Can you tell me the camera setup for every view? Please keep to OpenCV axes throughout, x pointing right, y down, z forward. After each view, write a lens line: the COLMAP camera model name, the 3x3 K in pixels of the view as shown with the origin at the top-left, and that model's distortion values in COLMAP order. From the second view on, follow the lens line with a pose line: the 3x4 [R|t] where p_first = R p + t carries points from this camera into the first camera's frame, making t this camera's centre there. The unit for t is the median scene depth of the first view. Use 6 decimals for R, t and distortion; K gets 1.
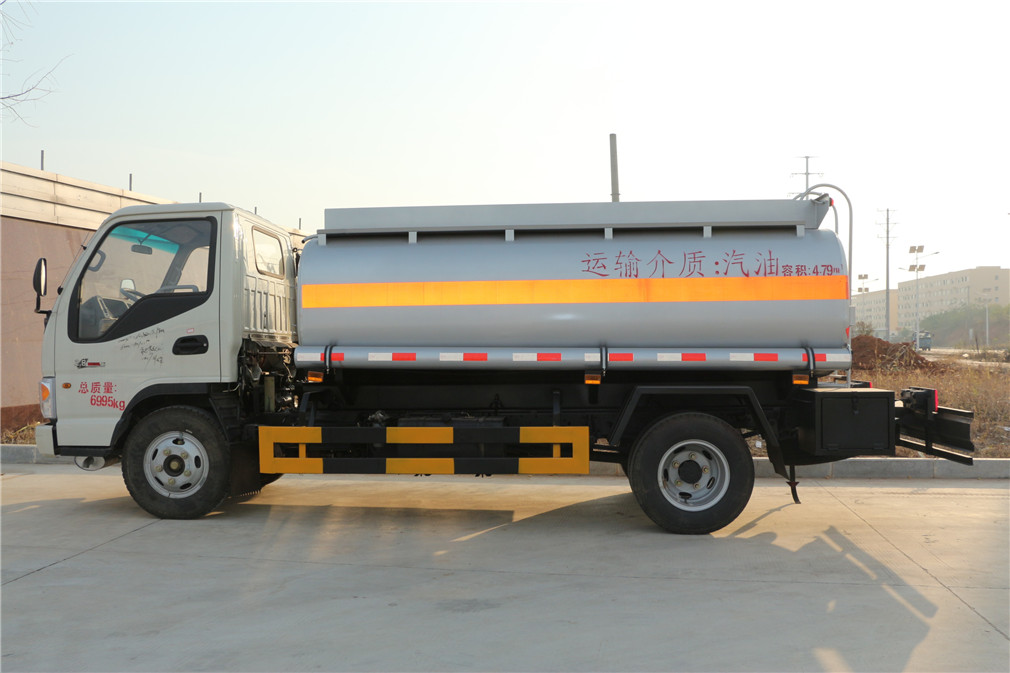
lens RADIAL K [[580.9, 0, 509.7], [0, 580.9, 340.9], [0, 0, 1]] dist [-0.021433, 0.010769]
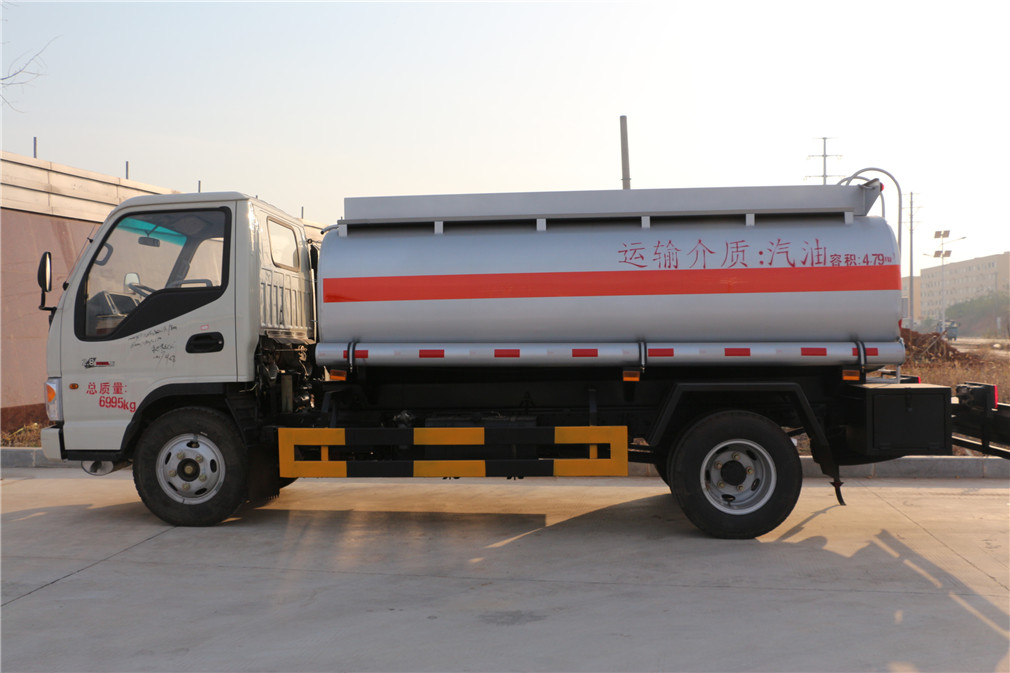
lens RADIAL K [[604.9, 0, 509.5], [0, 604.9, 335.2], [0, 0, 1]] dist [-0.010655, 0.006443]
pose [[0.999977, -0.006316, -0.002395, -0.050368], [0.006326, 0.999972, 0.004112, -0.006073], [0.002369, -0.004127, 0.999989, 0.011080]]
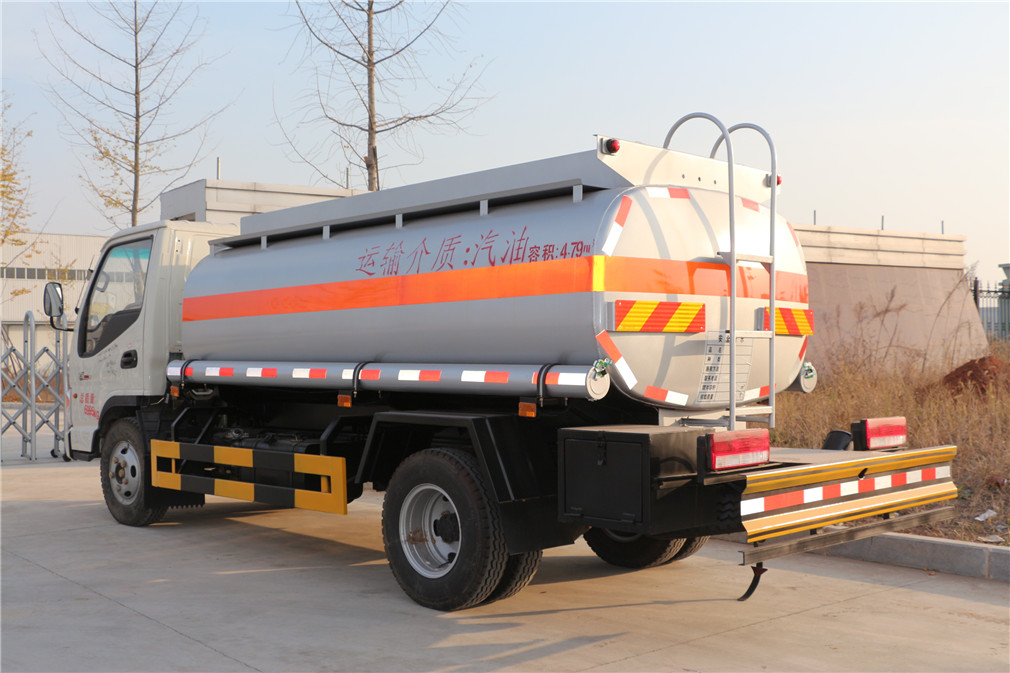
lens RADIAL K [[1114.8, 0, 506.9], [0, 1114.8, 335.5], [0, 0, 1]] dist [-0.084635, 0.000000]
pose [[0.734953, -0.016674, -0.677913, 1.327101], [0.003681, 0.999781, -0.020600, 0.005277], [0.678108, 0.012644, 0.734854, -0.016003]]
